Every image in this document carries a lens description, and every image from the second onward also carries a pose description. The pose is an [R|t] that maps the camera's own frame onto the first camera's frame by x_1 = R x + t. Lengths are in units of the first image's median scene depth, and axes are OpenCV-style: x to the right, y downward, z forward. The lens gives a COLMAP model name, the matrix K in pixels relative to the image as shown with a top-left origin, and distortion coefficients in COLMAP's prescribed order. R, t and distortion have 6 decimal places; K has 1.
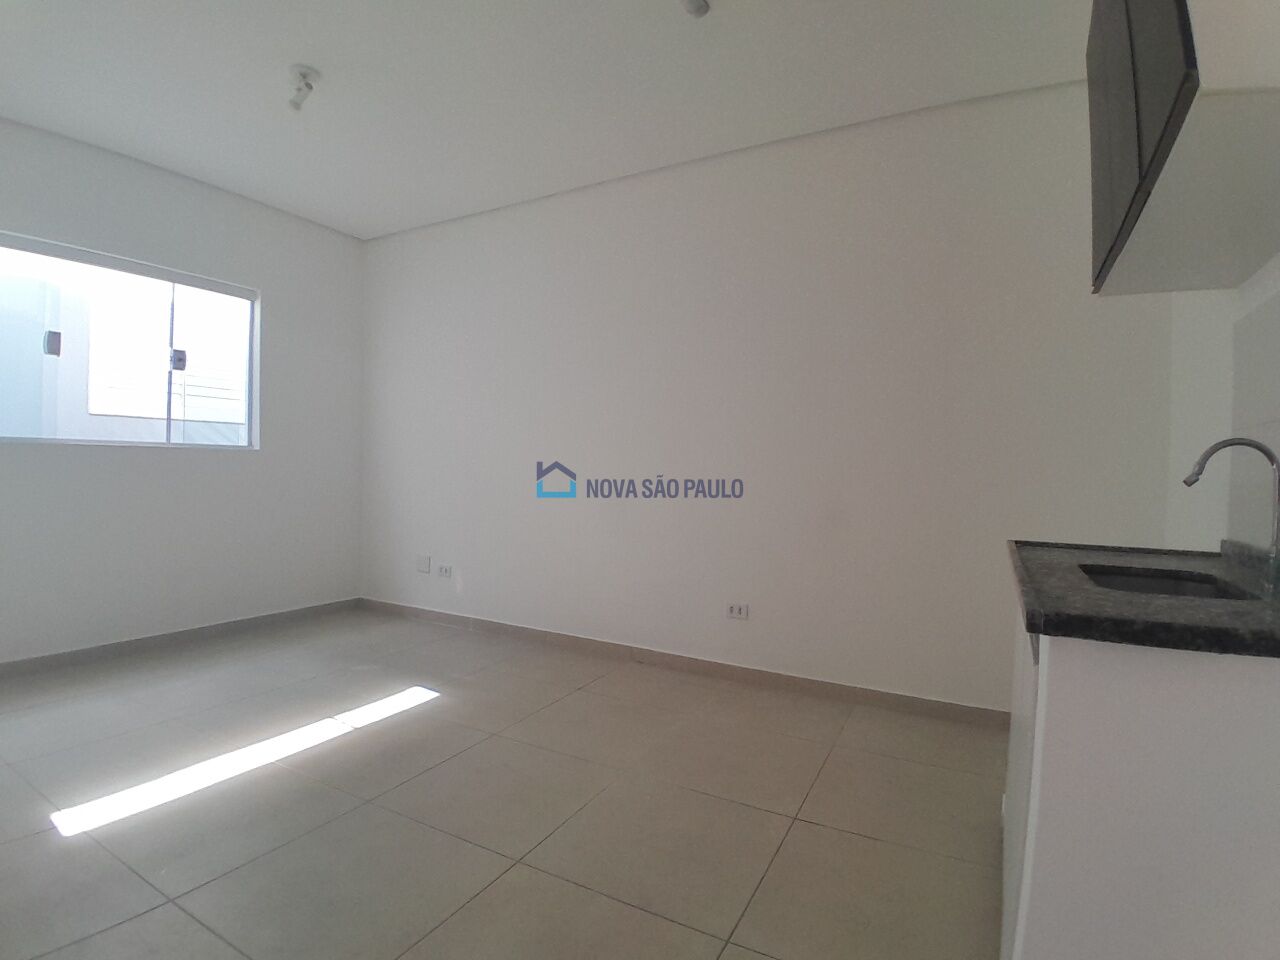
lens RADIAL K [[643.1, 0, 640.0], [0, 643.1, 480.0], [0, 0, 1]] dist [-0.002175, -0.042933]
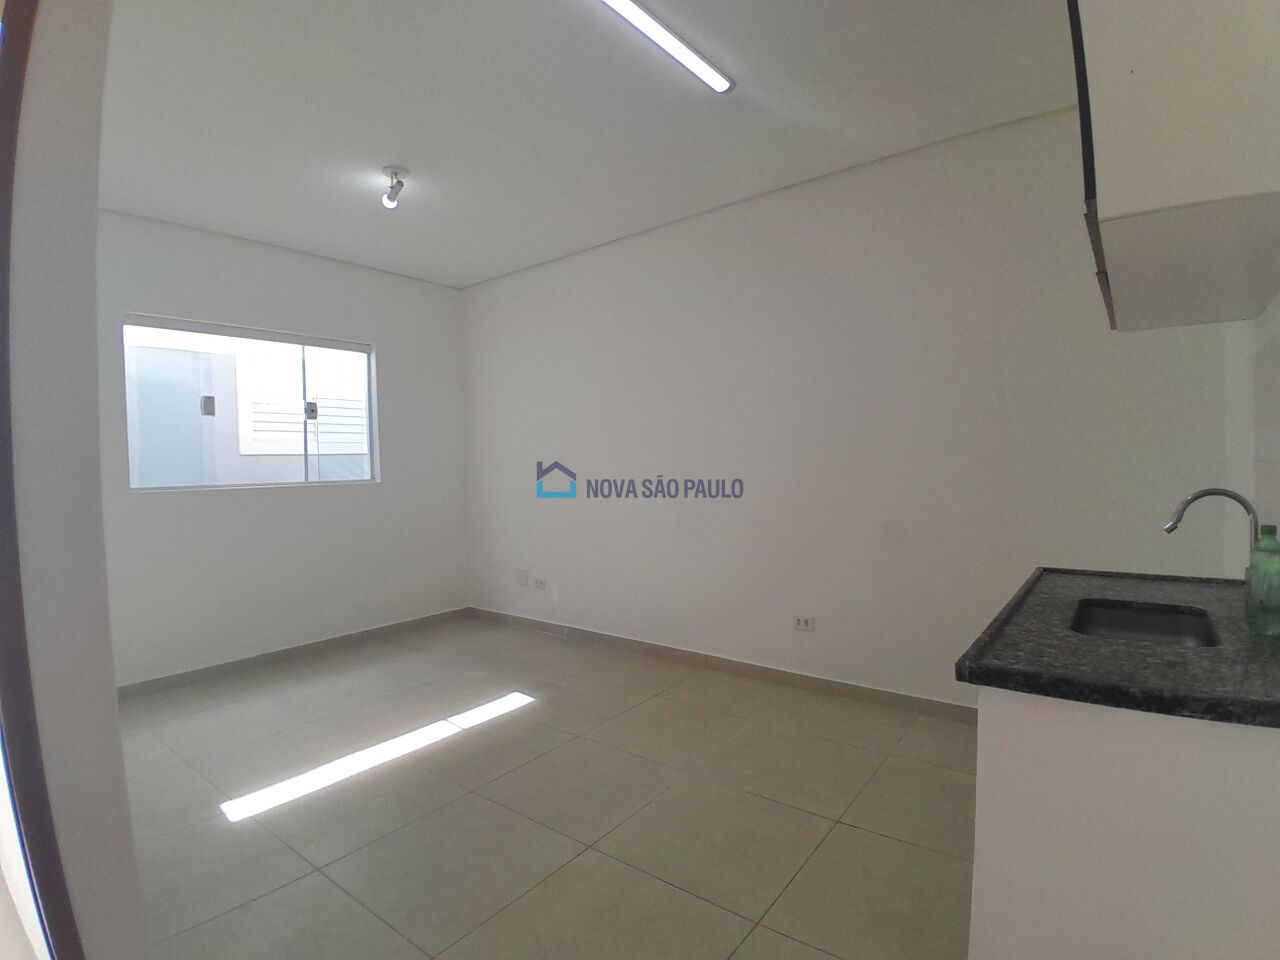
lens RADIAL K [[643.1, 0, 640.0], [0, 643.1, 480.0], [0, 0, 1]] dist [-0.002175, -0.042933]
pose [[0.986251, -0.038973, -0.160592, 0.064999], [0.040700, 0.999143, 0.007478, -0.051489], [0.160163, -0.013911, 0.986993, -0.085227]]
